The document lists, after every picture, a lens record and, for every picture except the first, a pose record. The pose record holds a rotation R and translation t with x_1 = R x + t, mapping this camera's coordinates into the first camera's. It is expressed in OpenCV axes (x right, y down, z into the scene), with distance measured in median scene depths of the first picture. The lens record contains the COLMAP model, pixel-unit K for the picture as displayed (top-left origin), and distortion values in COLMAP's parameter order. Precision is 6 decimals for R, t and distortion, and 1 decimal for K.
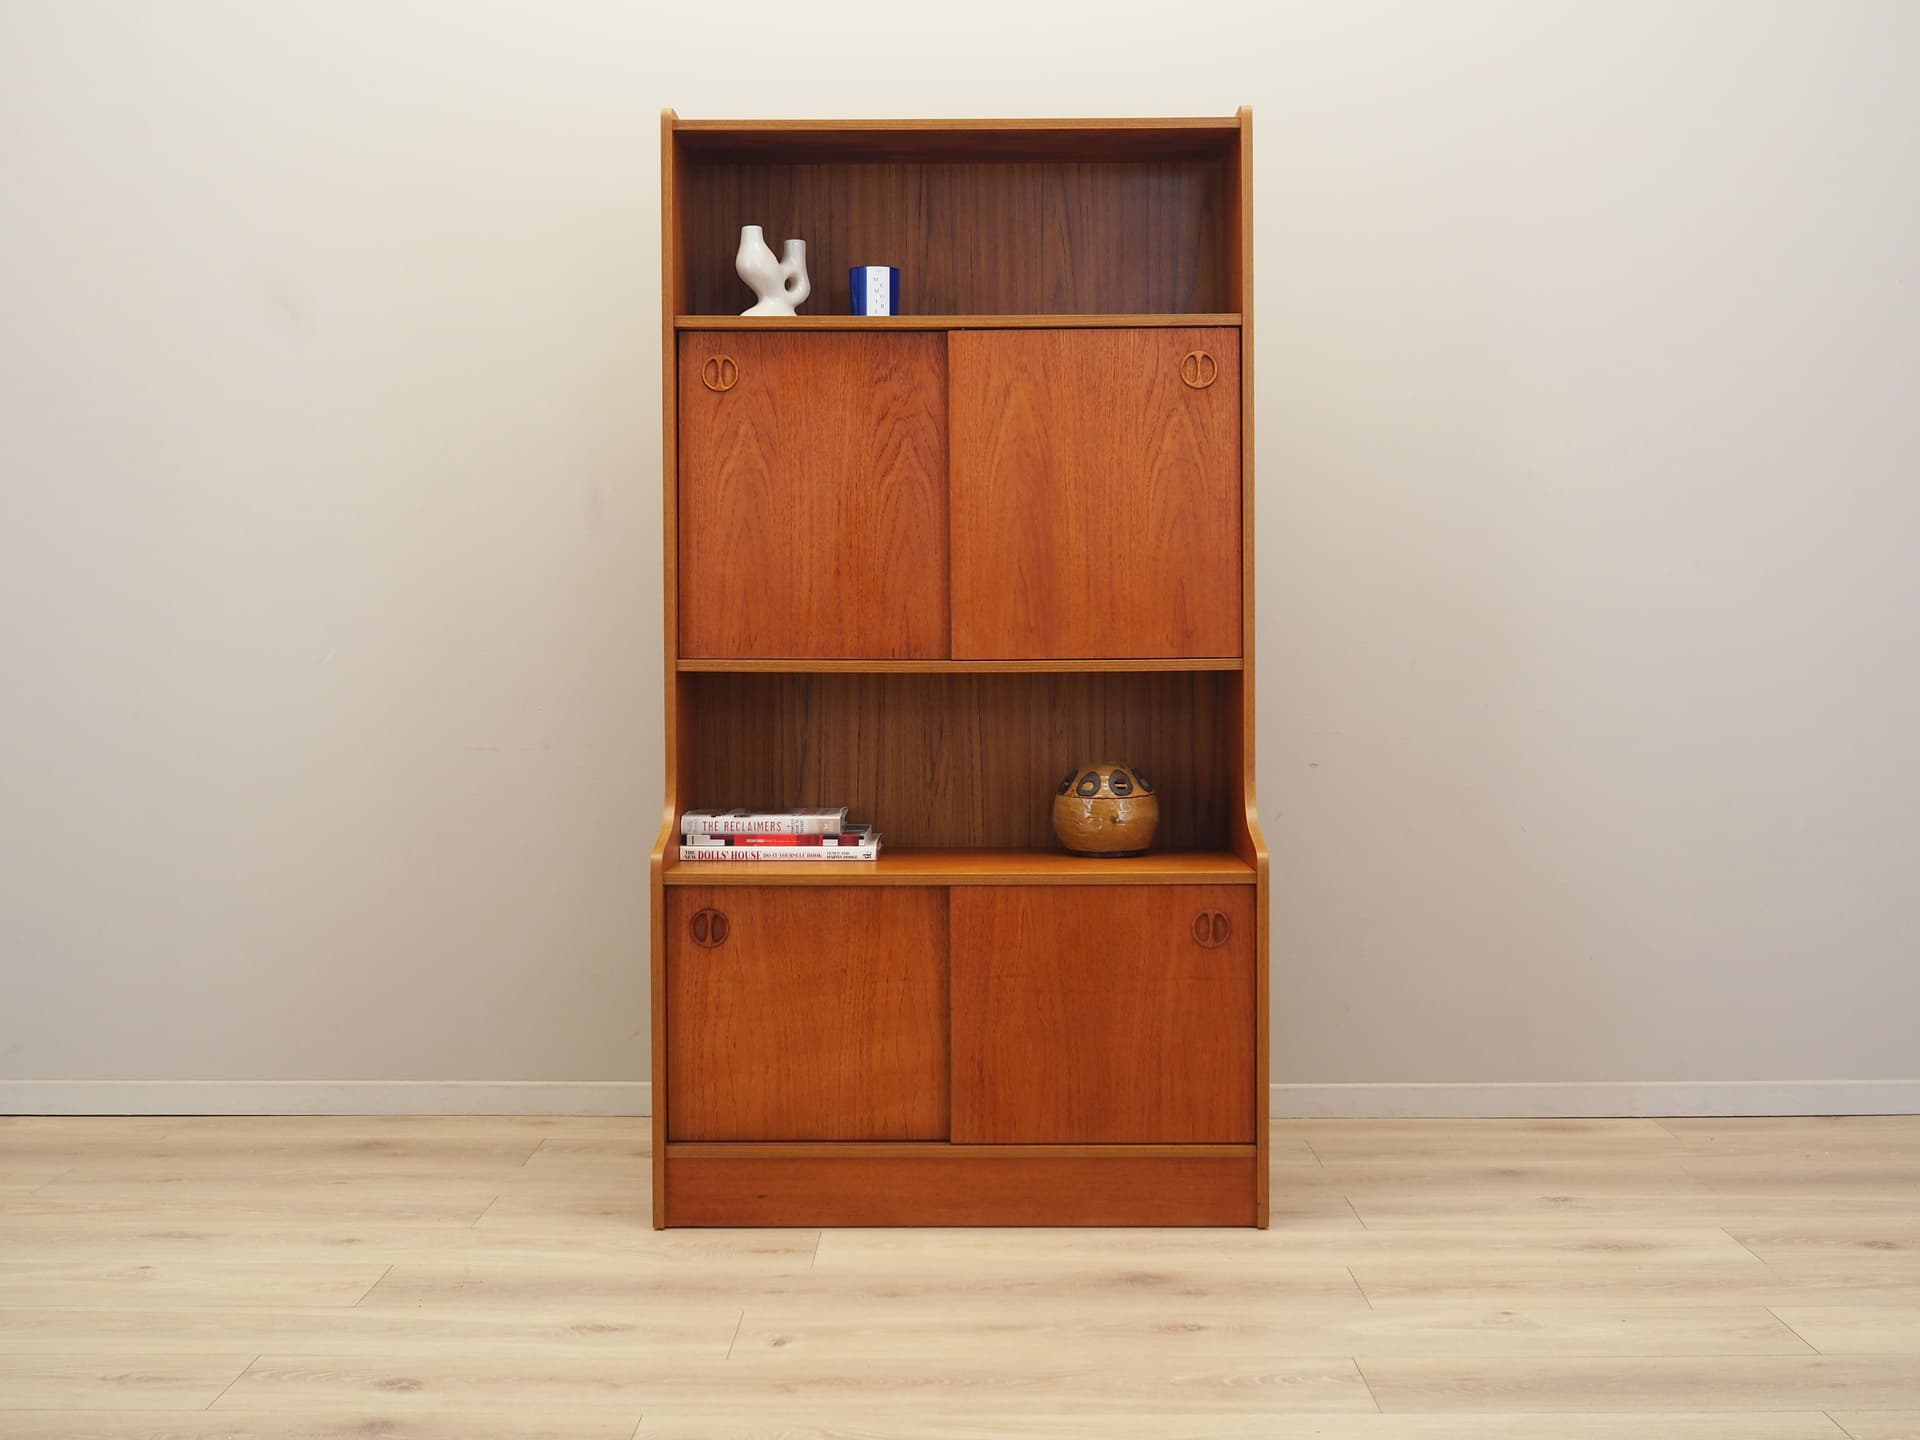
lens RADIAL K [[2234.0, 0, 960.0], [0, 2234.0, 720.0], [0, 0, 1]] dist [-0.038515, 0.005755]
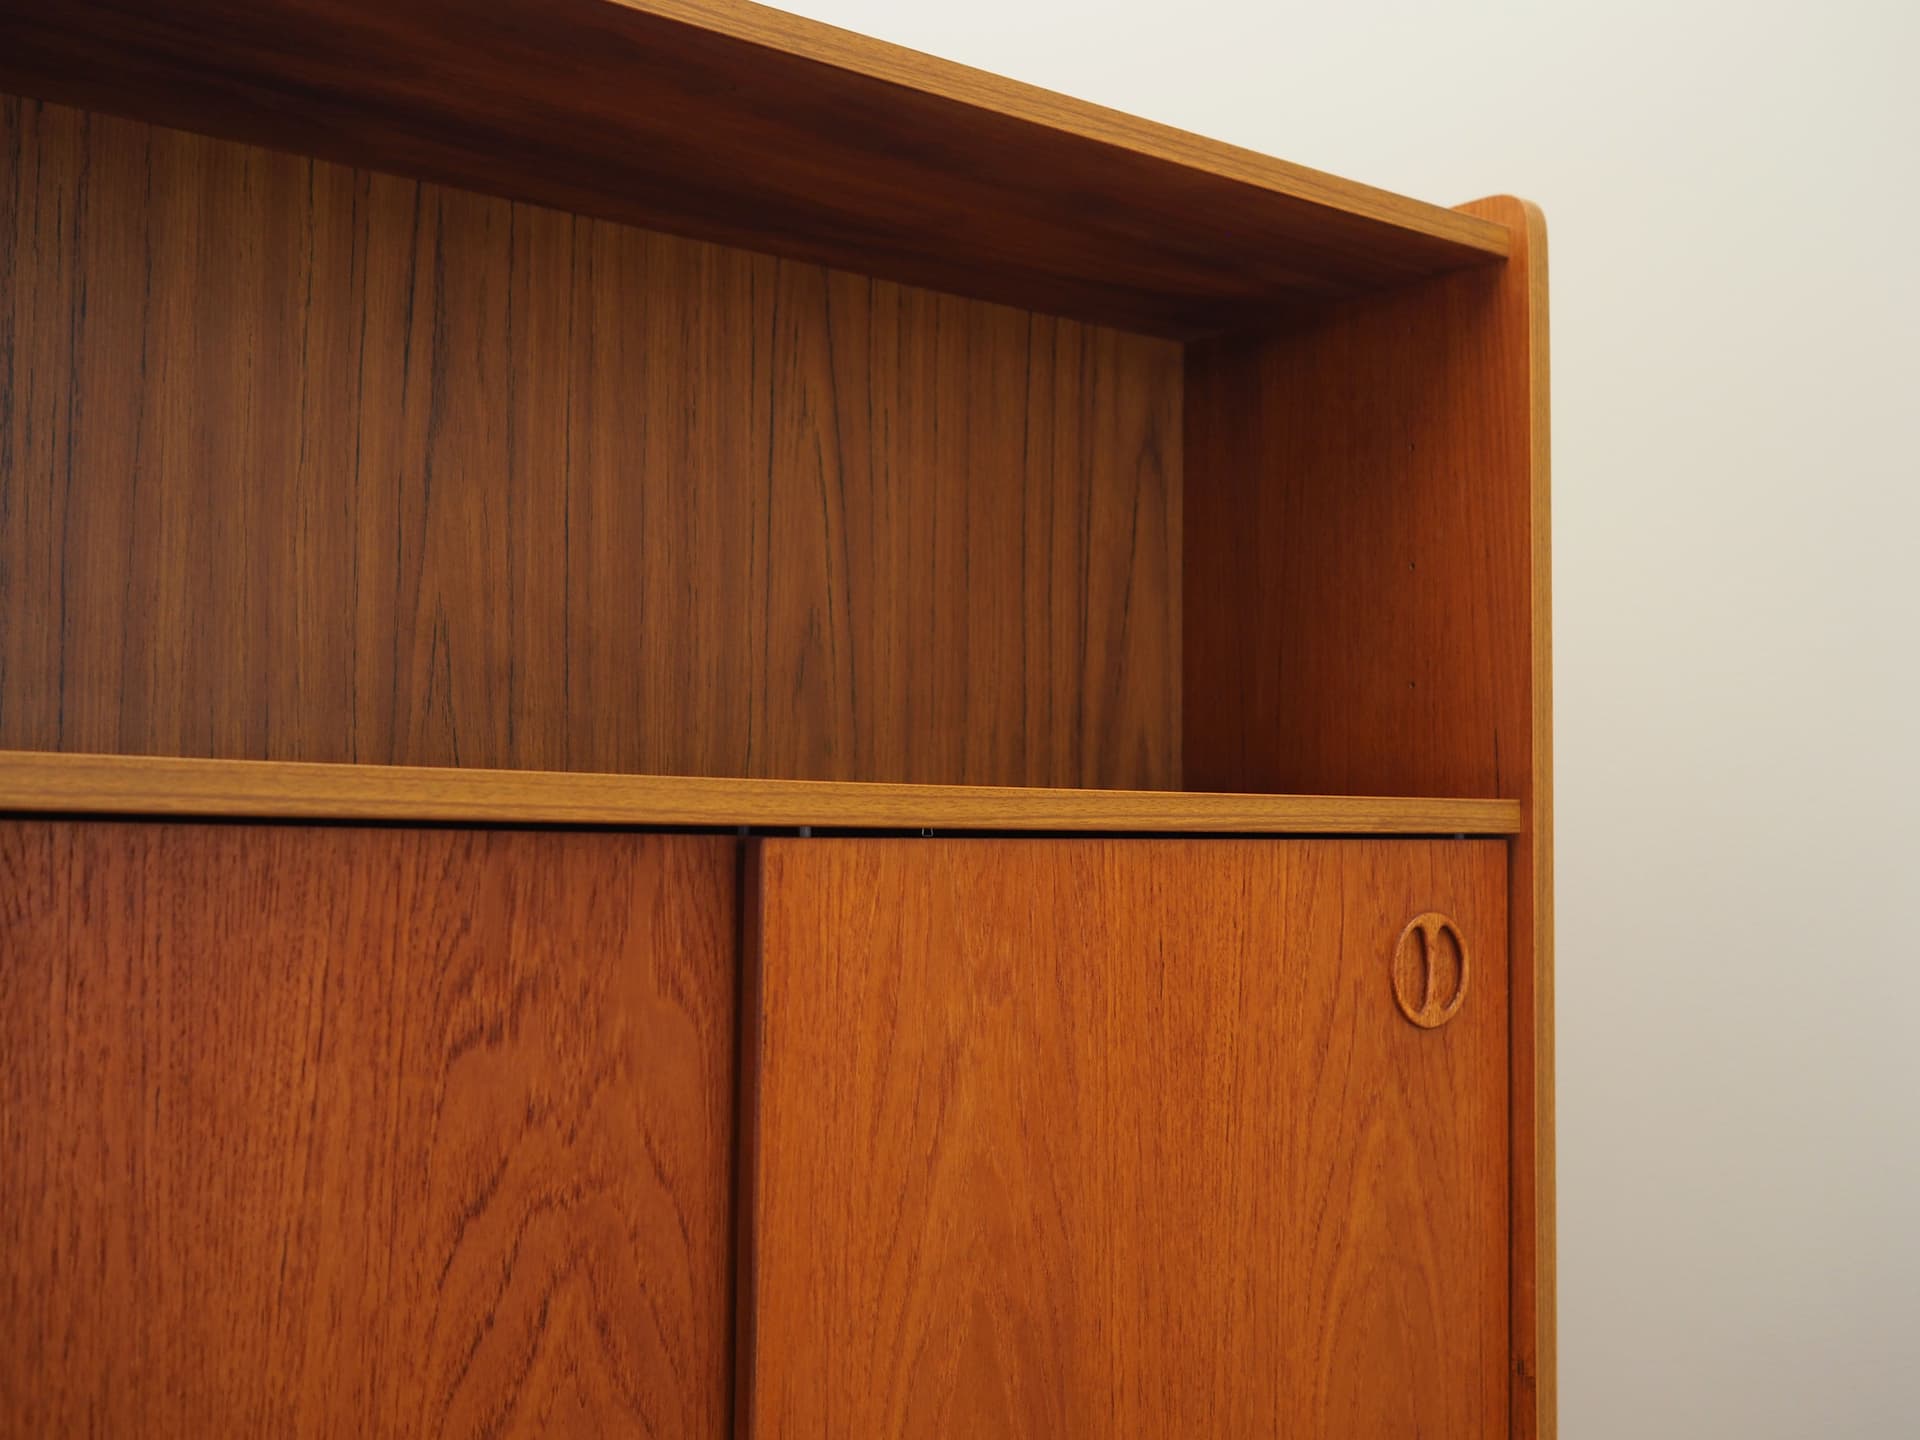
lens RADIAL K [[2038.8, 0, 991.8], [0, 2038.8, 722.6], [0, 0, 1]] dist [-0.043269, 0.015396]
pose [[0.797178, 0.050434, 0.601634, -0.120636], [0.004018, 0.996040, -0.088820, -0.166578], [-0.603730, 0.073222, 0.793819, 0.802718]]
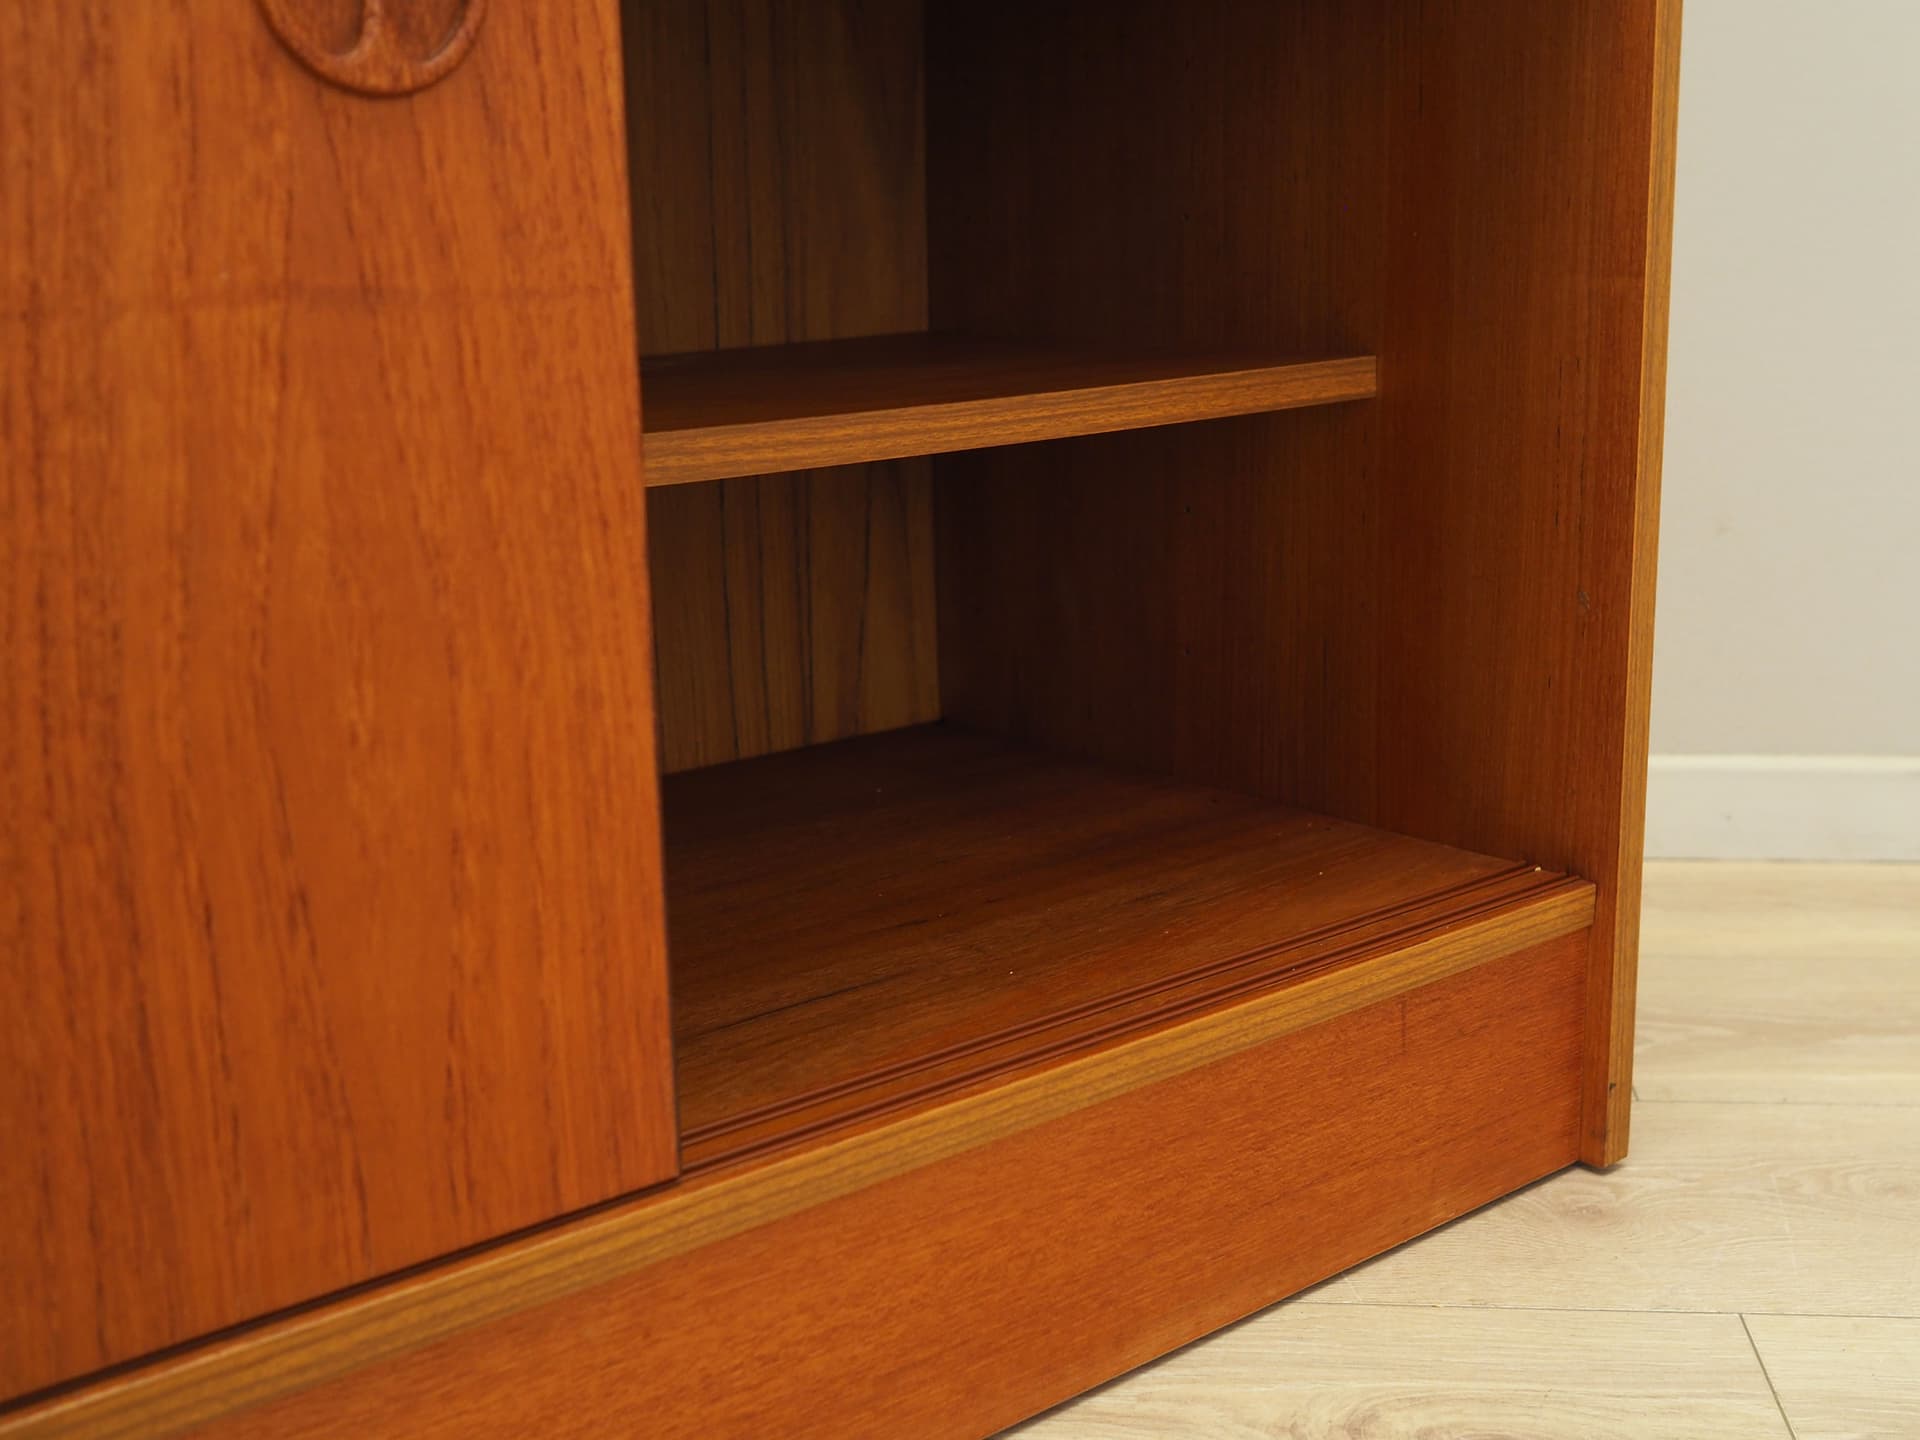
lens RADIAL K [[2282.5, 0, 1063.0], [0, 2282.5, 715.0], [0, 0, 1]] dist [-0.022679, 0.000671]
pose [[0.754157, -0.153144, 0.638588, -0.084441], [0.032780, 0.979994, 0.196307, 0.110696], [-0.655876, -0.127113, 0.744090, 0.808938]]
